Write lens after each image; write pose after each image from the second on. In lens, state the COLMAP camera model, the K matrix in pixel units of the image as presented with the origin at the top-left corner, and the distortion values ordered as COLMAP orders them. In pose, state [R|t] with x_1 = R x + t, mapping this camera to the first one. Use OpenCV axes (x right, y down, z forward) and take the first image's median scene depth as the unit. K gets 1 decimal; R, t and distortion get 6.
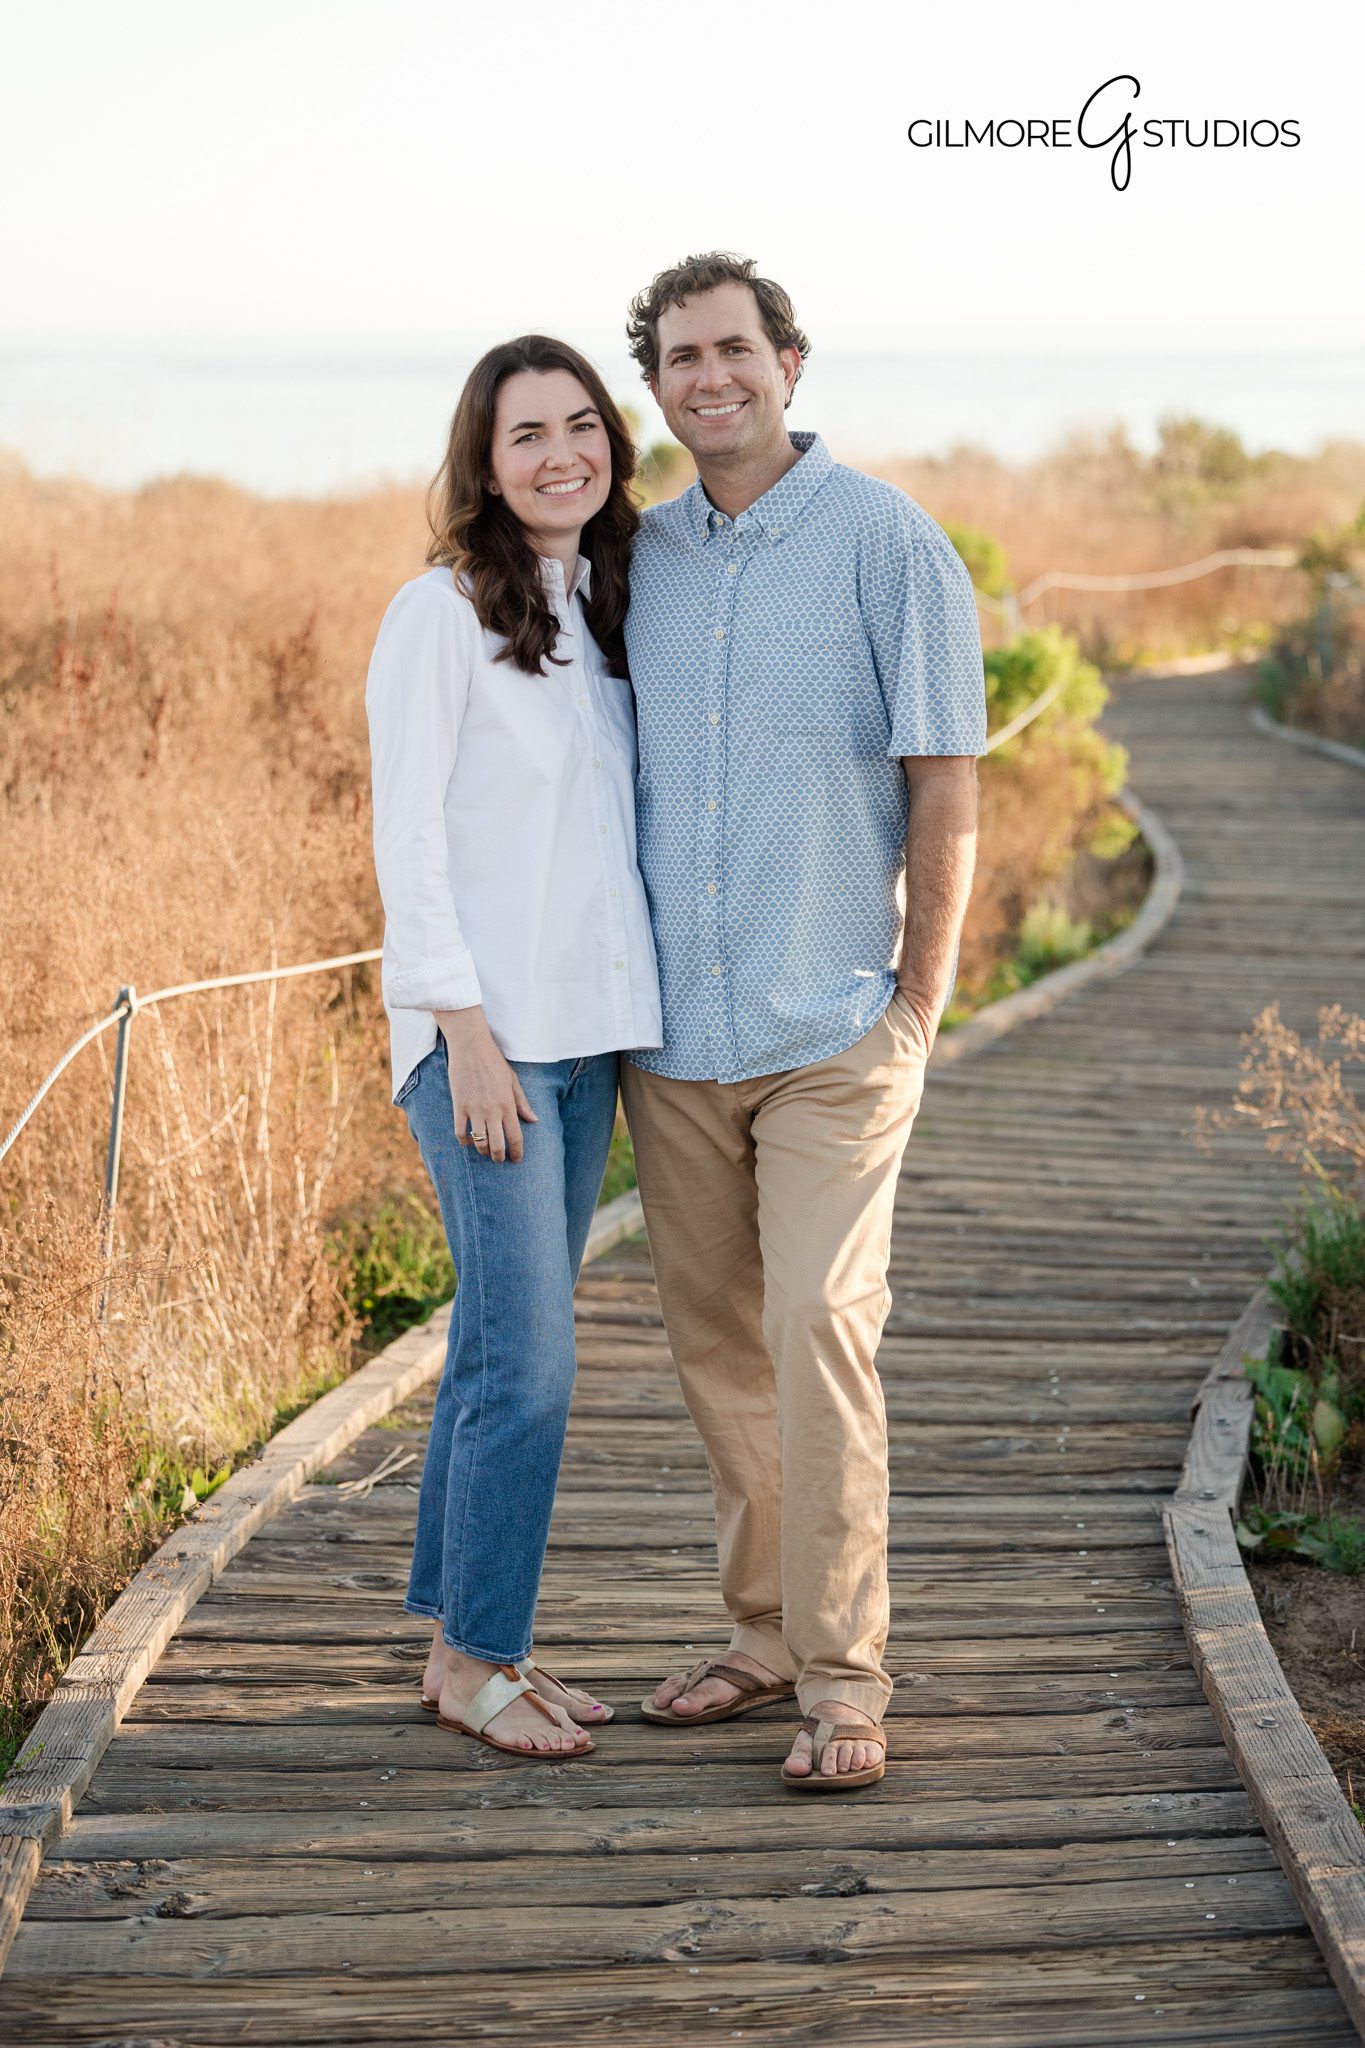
lens RADIAL K [[4362.9, 0, 678.7], [0, 4362.9, 1027.9], [0, 0, 1]] dist [-0.042954, -0.433446]
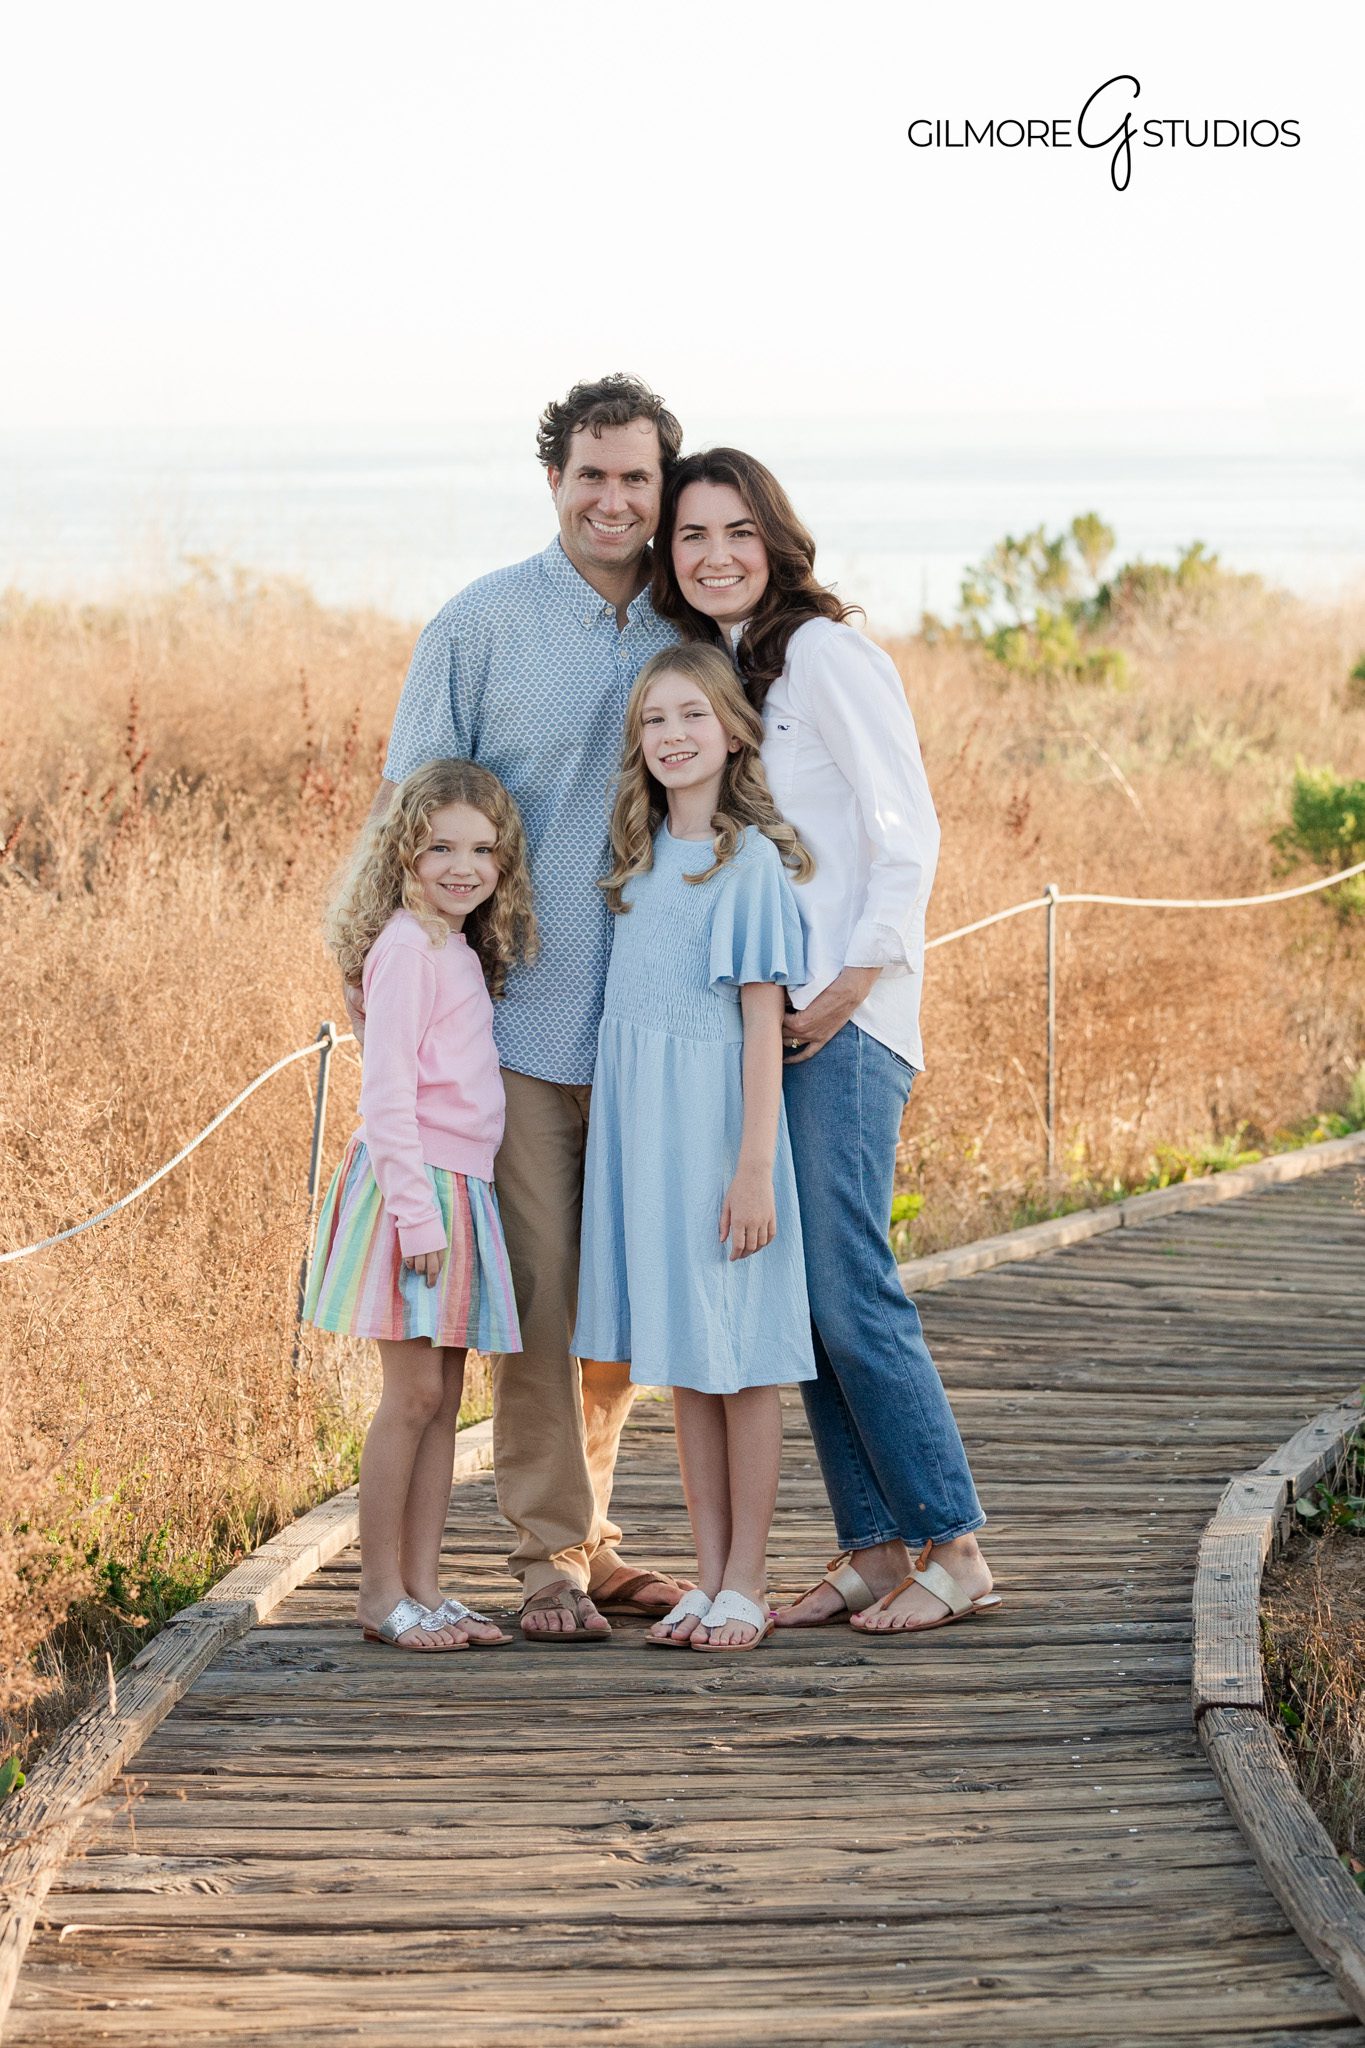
lens RADIAL K [[6214.2, 0, 498.8], [0, 6214.2, 1021.0], [0, 0, 1]] dist [-0.016767, -0.058305]
pose [[0.992736, 0.004919, -0.120210, 0.114199], [-0.012308, 0.998074, -0.060803, 0.090454], [0.119679, 0.061840, 0.990885, -0.606580]]
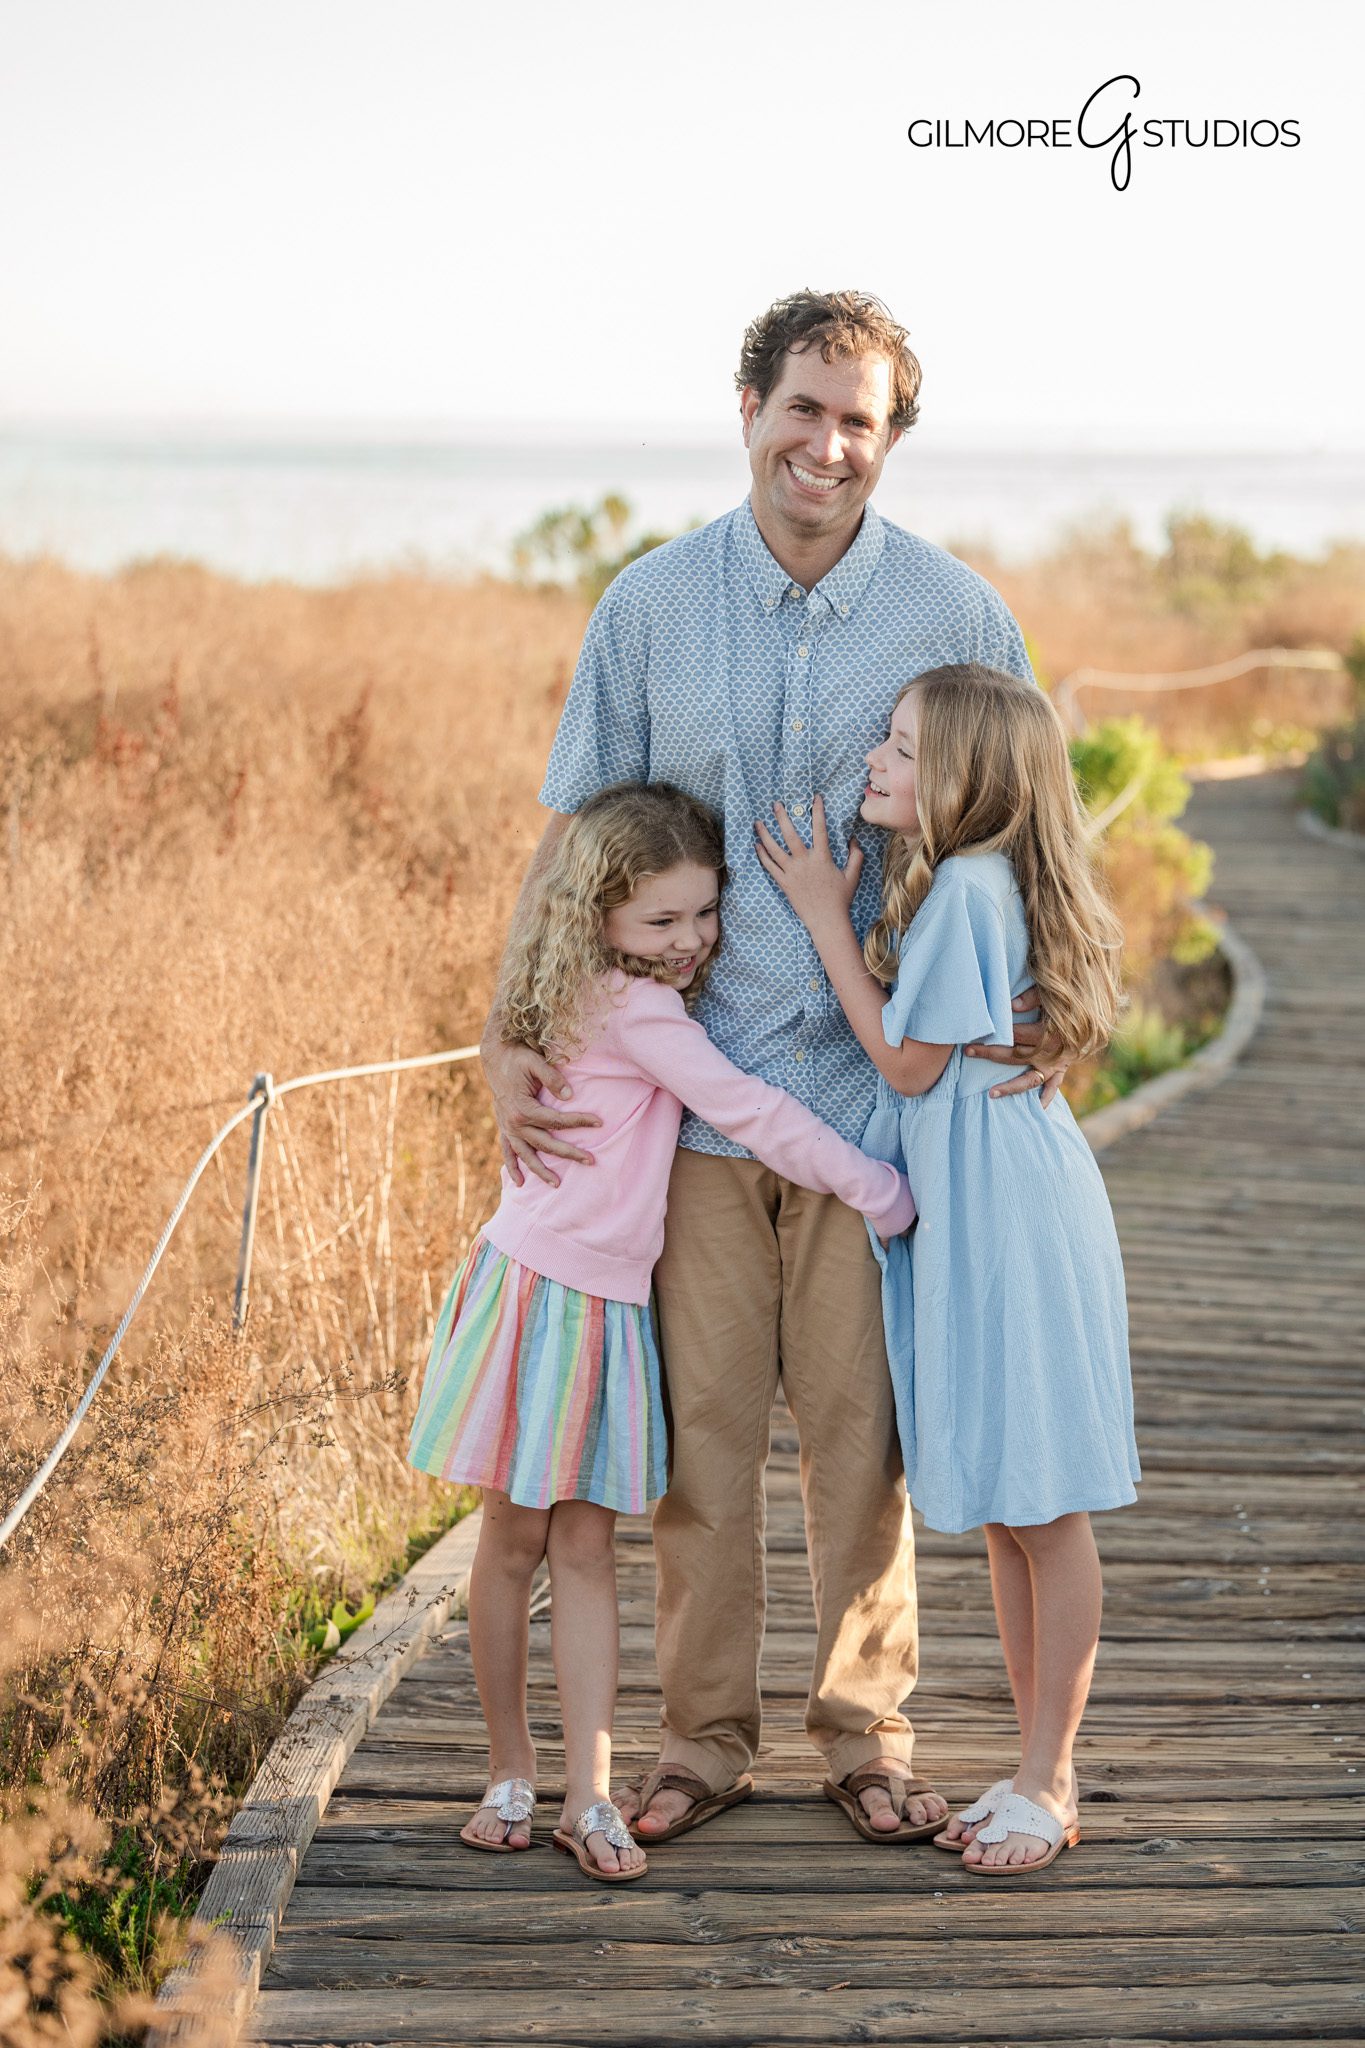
lens RADIAL K [[4497.9, 0, 678.5], [0, 4497.9, 1021.4], [0, 0, 1]] dist [-0.007930, -0.776426]
pose [[0.999840, 0.013988, 0.011154, -0.051955], [-0.013677, 0.999530, -0.027430, 0.004478], [-0.011533, 0.027273, 0.999561, 0.055110]]
